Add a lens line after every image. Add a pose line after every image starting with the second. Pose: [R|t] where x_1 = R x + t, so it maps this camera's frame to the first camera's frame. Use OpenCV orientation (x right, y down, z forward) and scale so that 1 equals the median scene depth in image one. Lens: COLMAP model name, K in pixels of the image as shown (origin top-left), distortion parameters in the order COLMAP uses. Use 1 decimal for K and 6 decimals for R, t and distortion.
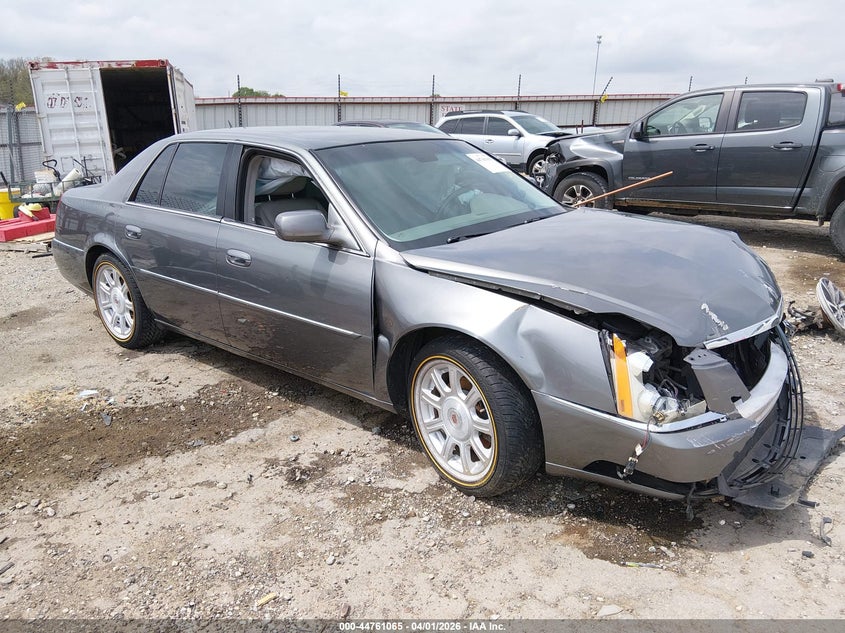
lens RADIAL K [[677.3, 0, 422.5], [0, 677.3, 316.5], [0, 0, 1]] dist [0.123292, -0.236925]
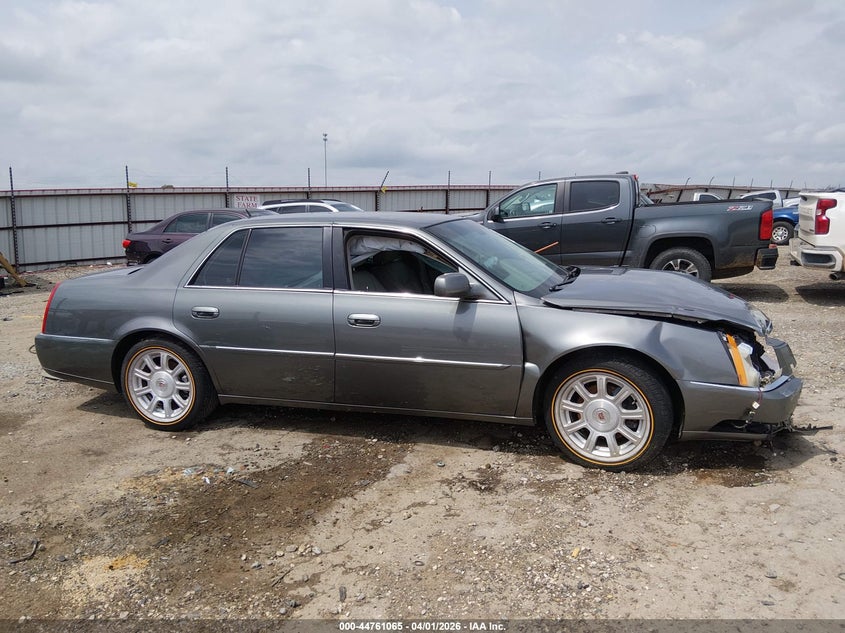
lens RADIAL K [[677.3, 0, 422.5], [0, 677.3, 316.5], [0, 0, 1]] dist [0.123292, -0.236925]
pose [[0.916388, -0.080927, 0.392025, -0.586652], [0.128856, 0.986860, -0.097490, 0.031876], [-0.378984, 0.139853, 0.914774, -0.095174]]
